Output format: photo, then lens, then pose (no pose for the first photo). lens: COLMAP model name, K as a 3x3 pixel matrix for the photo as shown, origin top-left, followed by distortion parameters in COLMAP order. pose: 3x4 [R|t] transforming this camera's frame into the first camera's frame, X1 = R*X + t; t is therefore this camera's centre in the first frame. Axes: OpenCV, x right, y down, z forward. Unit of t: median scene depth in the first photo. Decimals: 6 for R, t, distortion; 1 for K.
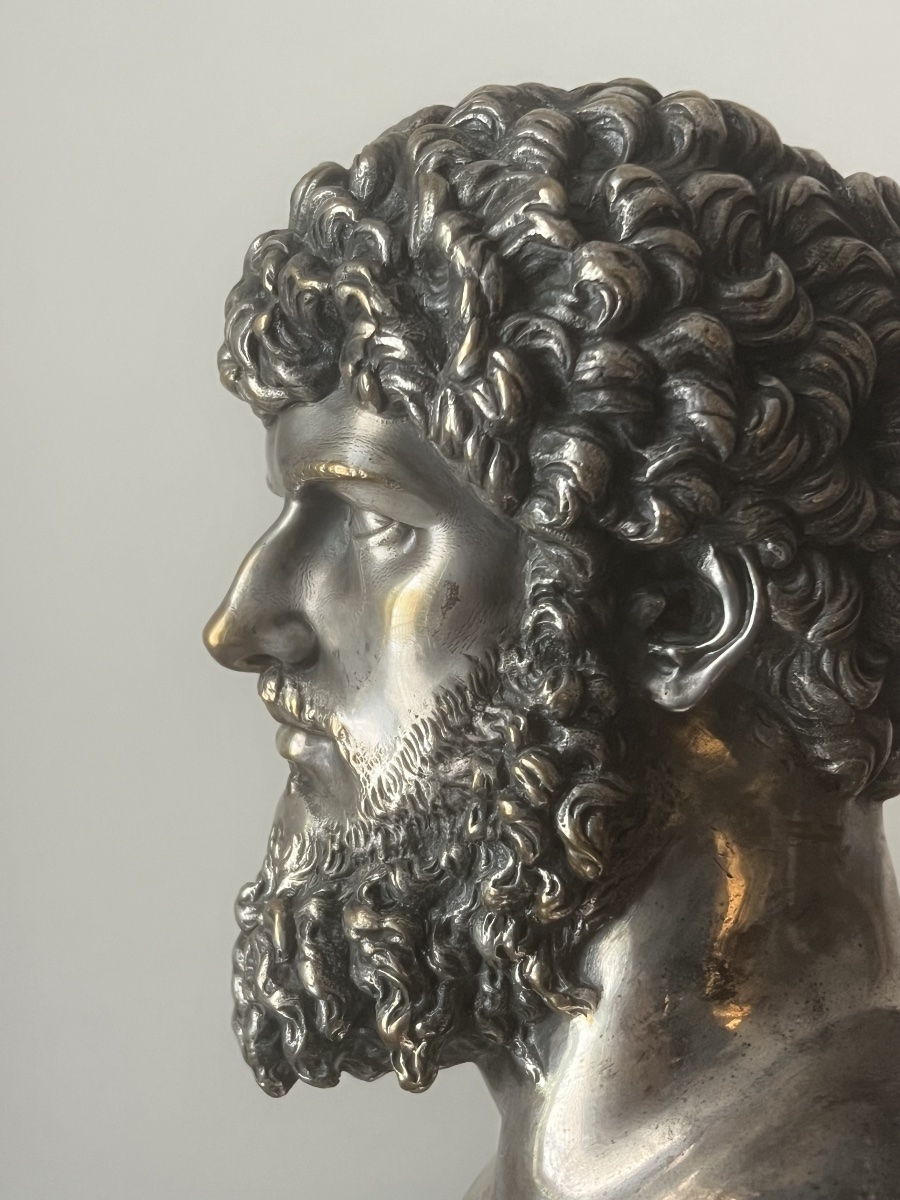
lens RADIAL K [[1776.8, 0, 449.0], [0, 1776.8, 598.2], [0, 0, 1]] dist [0.169610, 0.000000]
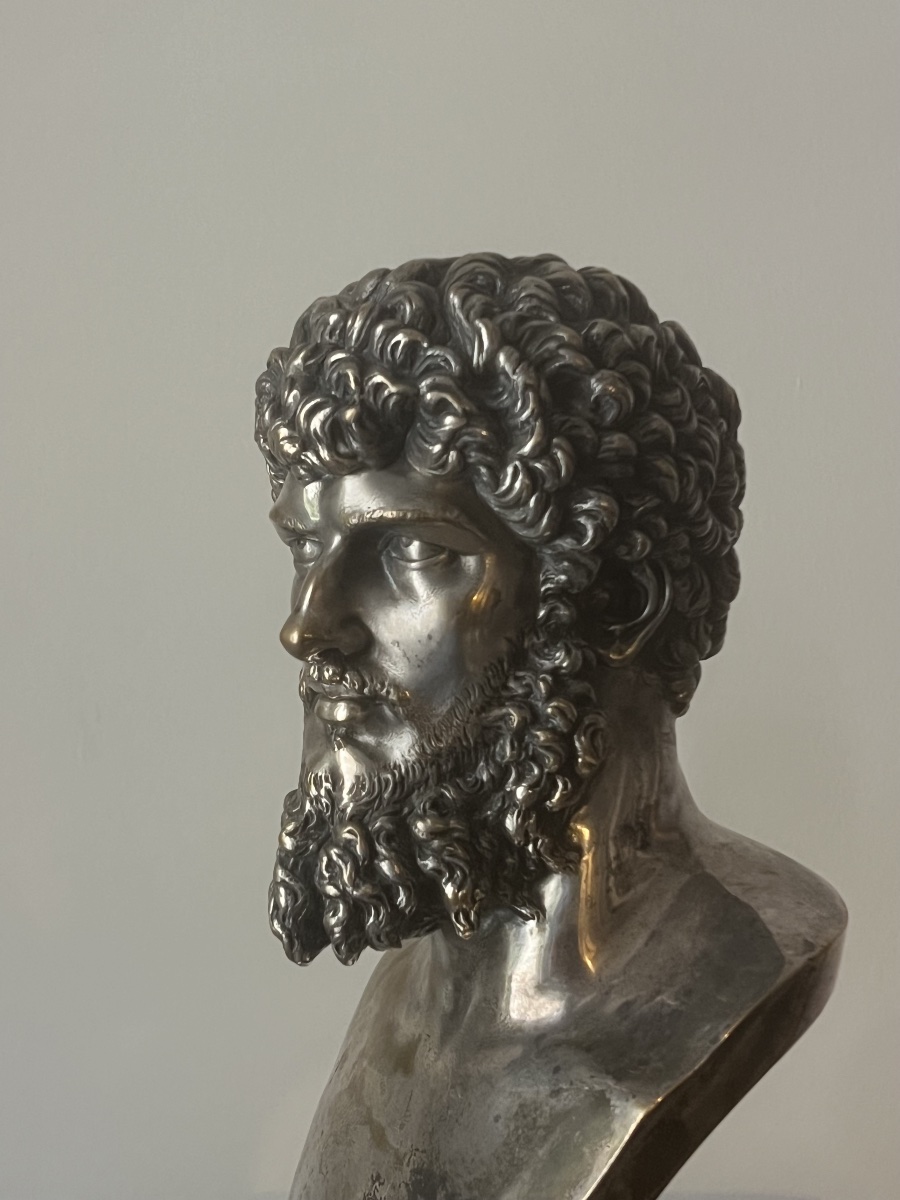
lens RADIAL K [[1929.1, 0, 458.4], [0, 1929.1, 599.2], [0, 0, 1]] dist [0.194058, 0.000000]
pose [[0.849182, -0.042337, 0.526400, -0.871529], [0.046420, 0.998907, 0.005455, -0.011051], [-0.526056, 0.019803, 0.850219, -0.357772]]
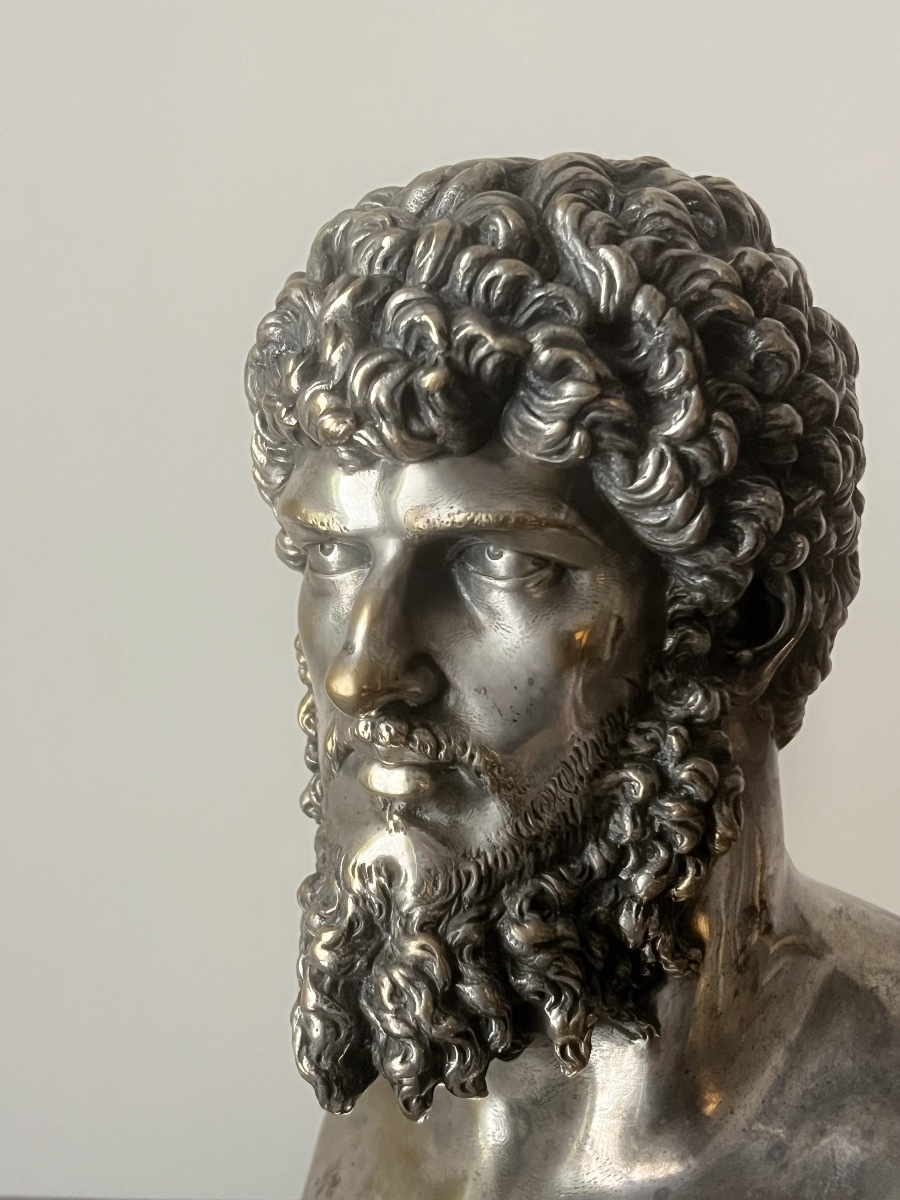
lens RADIAL K [[1776.8, 0, 442.7], [0, 1776.8, 601.2], [0, 0, 1]] dist [0.169610, 0.000000]
pose [[0.736494, -0.092942, 0.670029, -0.813187], [0.053132, 0.995404, 0.079673, -0.111003], [-0.674355, -0.023079, 0.738047, 0.254646]]
